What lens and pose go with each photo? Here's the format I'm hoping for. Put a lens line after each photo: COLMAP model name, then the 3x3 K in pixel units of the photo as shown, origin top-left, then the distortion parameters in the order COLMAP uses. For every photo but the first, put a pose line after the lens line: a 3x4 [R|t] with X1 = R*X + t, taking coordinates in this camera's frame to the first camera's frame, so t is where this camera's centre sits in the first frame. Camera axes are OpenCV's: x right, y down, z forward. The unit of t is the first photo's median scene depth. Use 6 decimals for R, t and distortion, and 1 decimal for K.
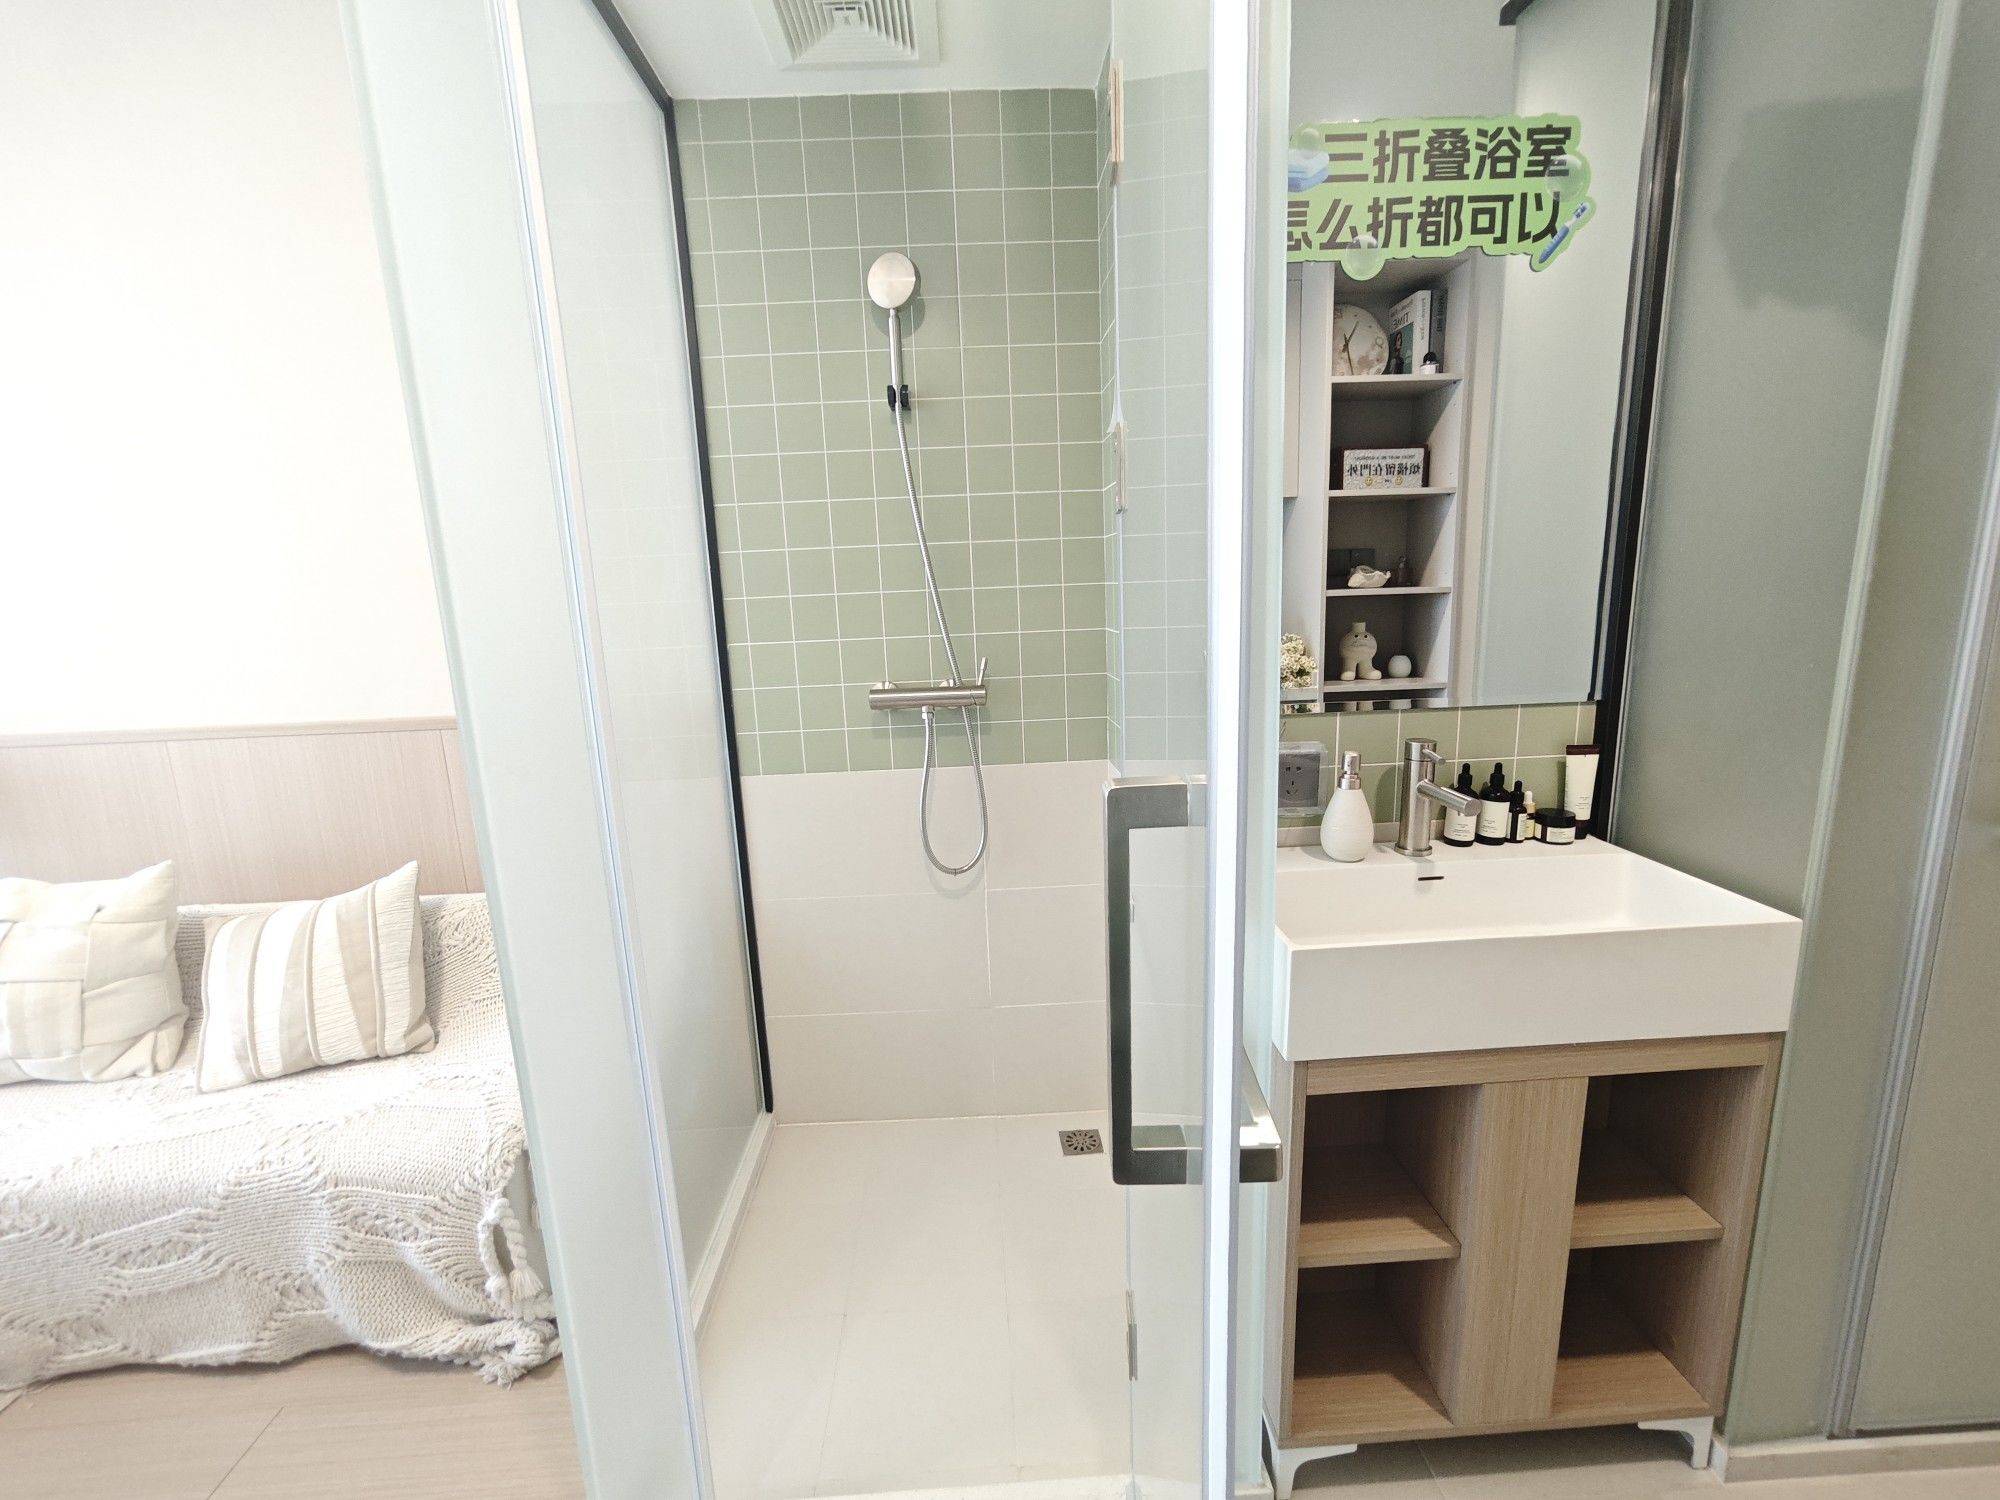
lens RADIAL K [[859.9, 0, 998.2], [0, 859.9, 755.4], [0, 0, 1]] dist [-0.016363, 0.010481]
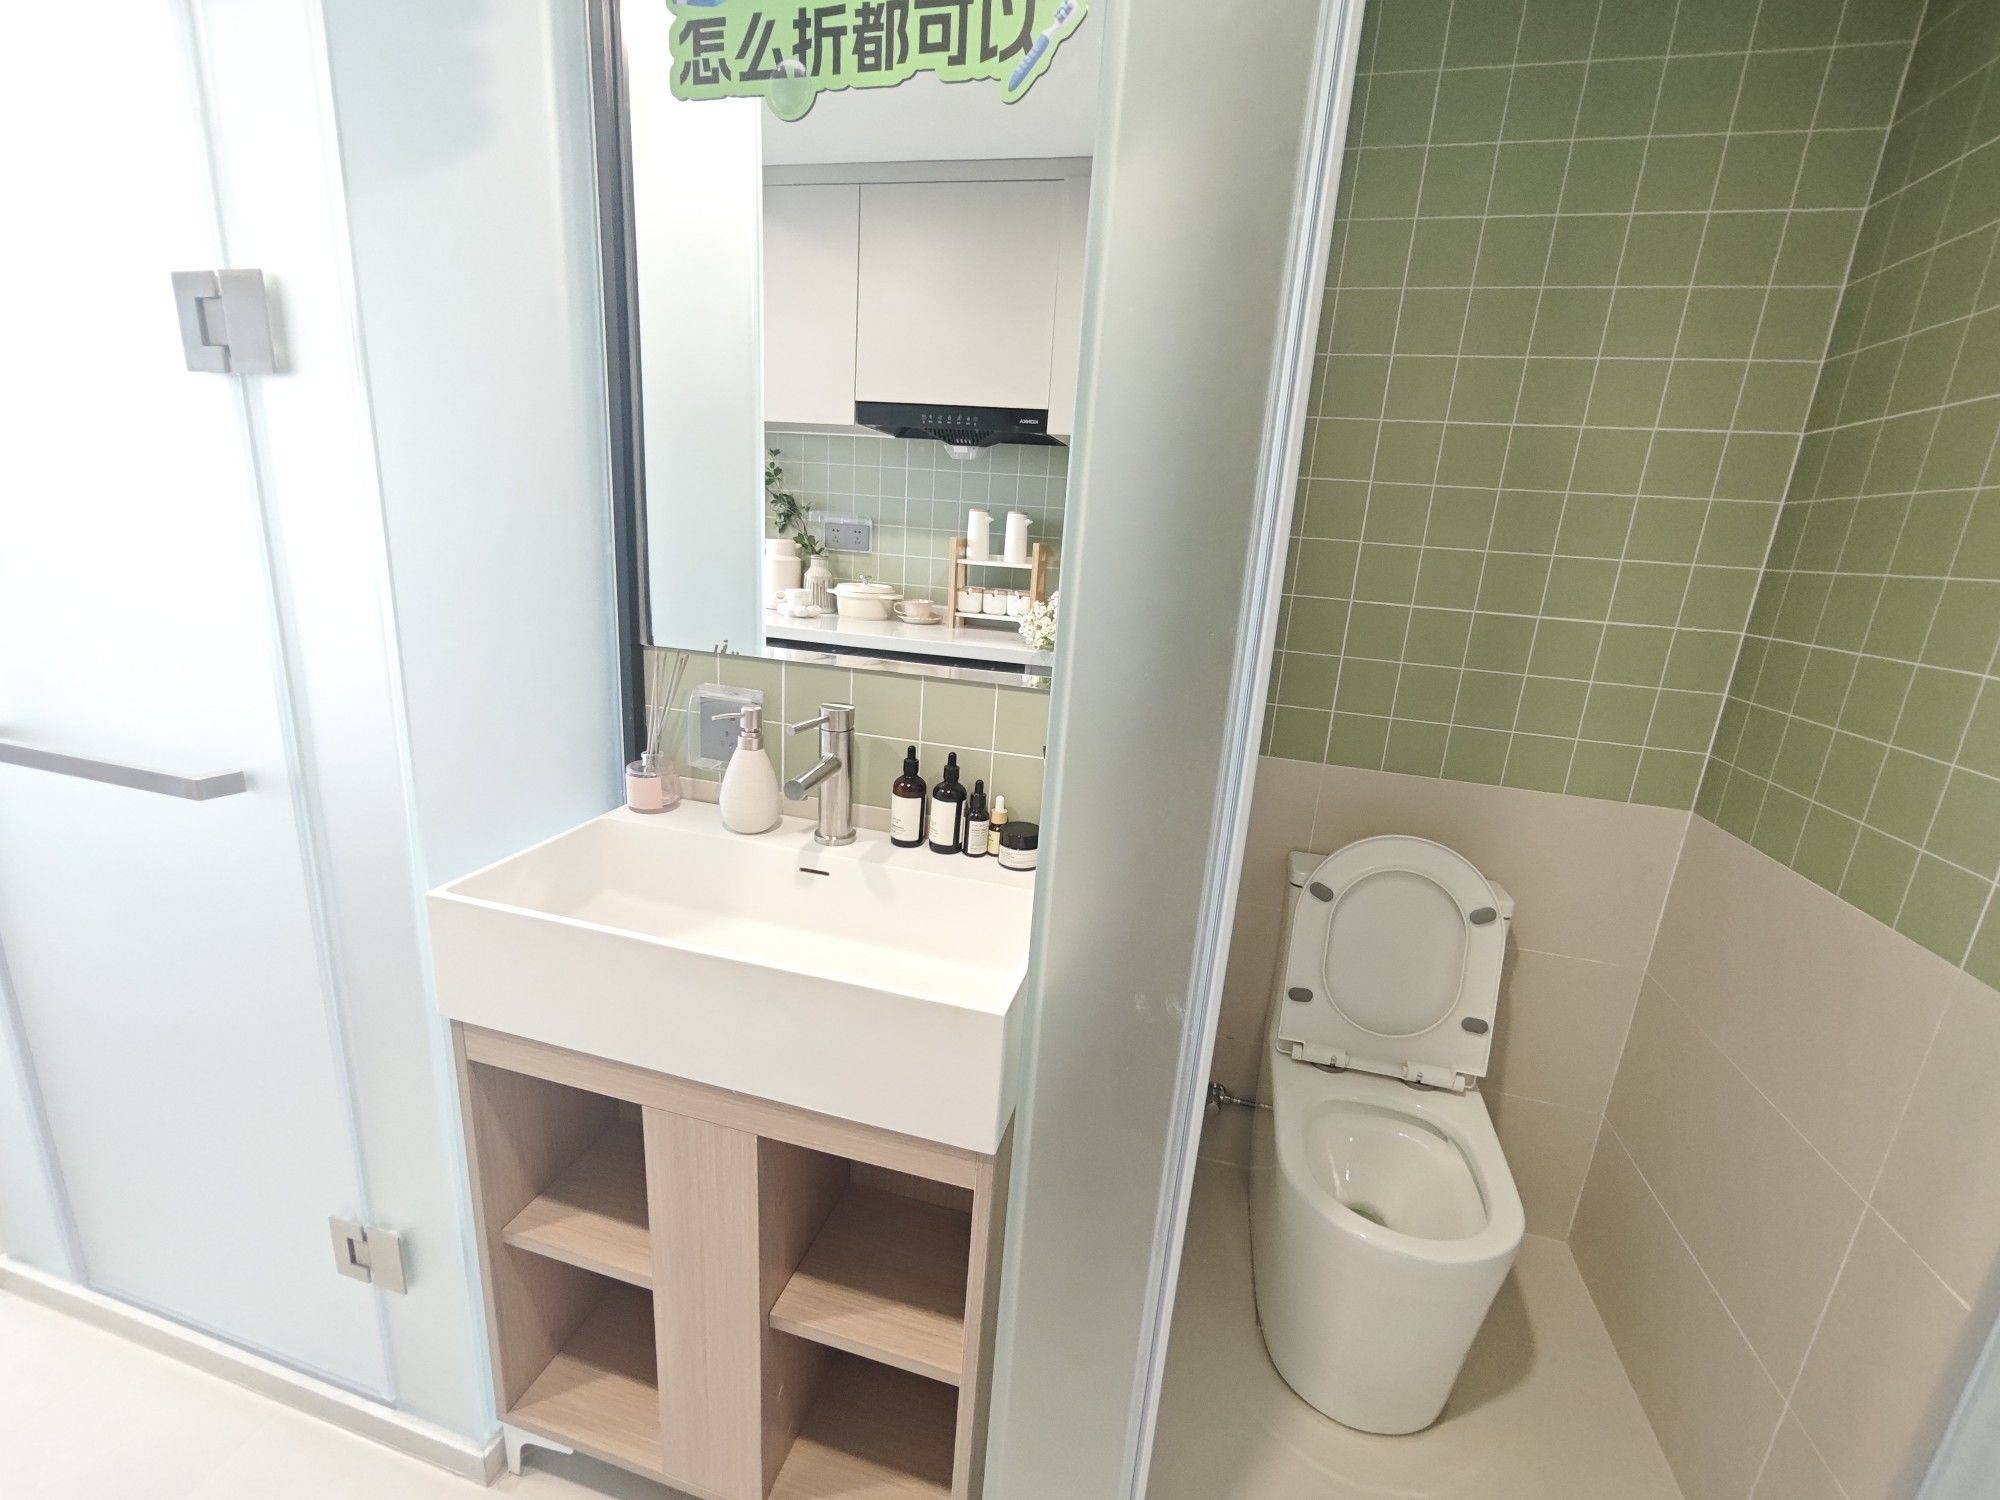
lens RADIAL K [[859.9, 0, 998.2], [0, 859.9, 755.4], [0, 0, 1]] dist [-0.016363, 0.010481]
pose [[0.948342, 0.174996, -0.264622, 0.932625], [-0.158021, 0.983830, 0.084303, -0.070701], [0.275096, -0.038133, 0.960660, 0.266236]]
